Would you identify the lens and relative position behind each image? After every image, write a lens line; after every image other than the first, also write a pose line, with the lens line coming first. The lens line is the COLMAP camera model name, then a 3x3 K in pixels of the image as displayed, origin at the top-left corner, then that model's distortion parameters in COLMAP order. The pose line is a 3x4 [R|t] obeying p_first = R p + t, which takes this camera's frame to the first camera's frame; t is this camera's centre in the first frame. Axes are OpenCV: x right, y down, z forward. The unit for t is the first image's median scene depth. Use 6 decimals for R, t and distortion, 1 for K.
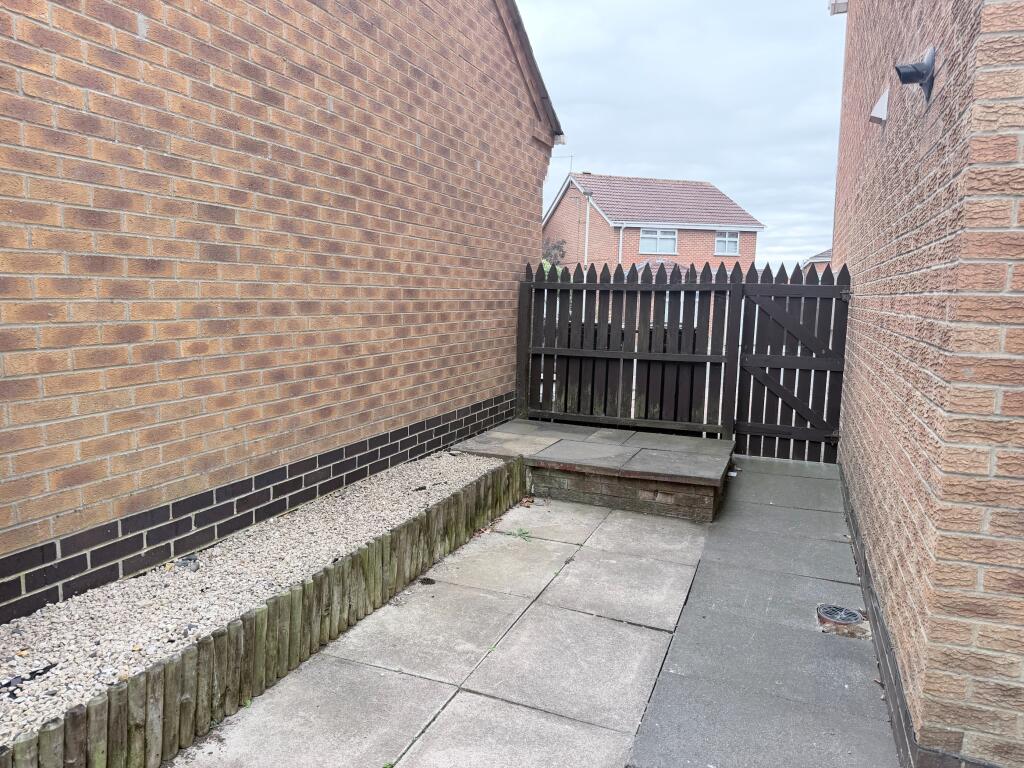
lens RADIAL K [[724.6, 0, 512.5], [0, 724.6, 386.2], [0, 0, 1]] dist [-0.004632, -0.001560]
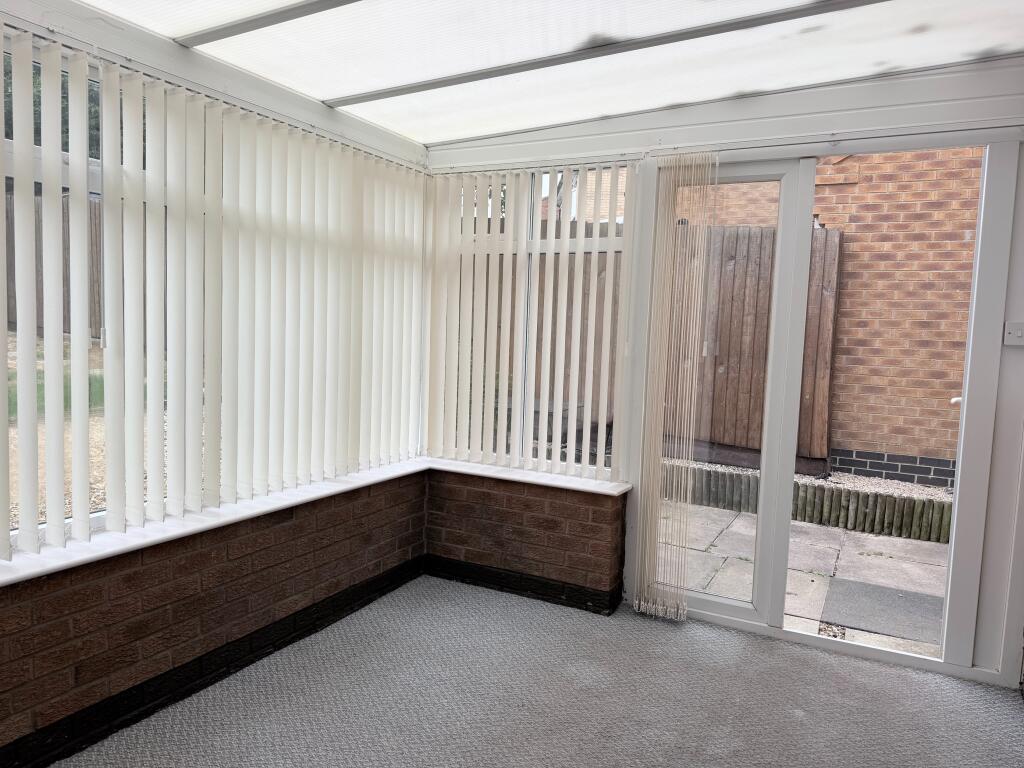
lens RADIAL K [[724.6, 0, 510.3], [0, 724.6, 385.8], [0, 0, 1]] dist [-0.004632, -0.001560]
pose [[-0.122222, 0.052341, -0.991122, 1.942480], [-0.165358, 0.983577, 0.072334, 0.017301], [0.978631, 0.172731, -0.111560, -0.024818]]
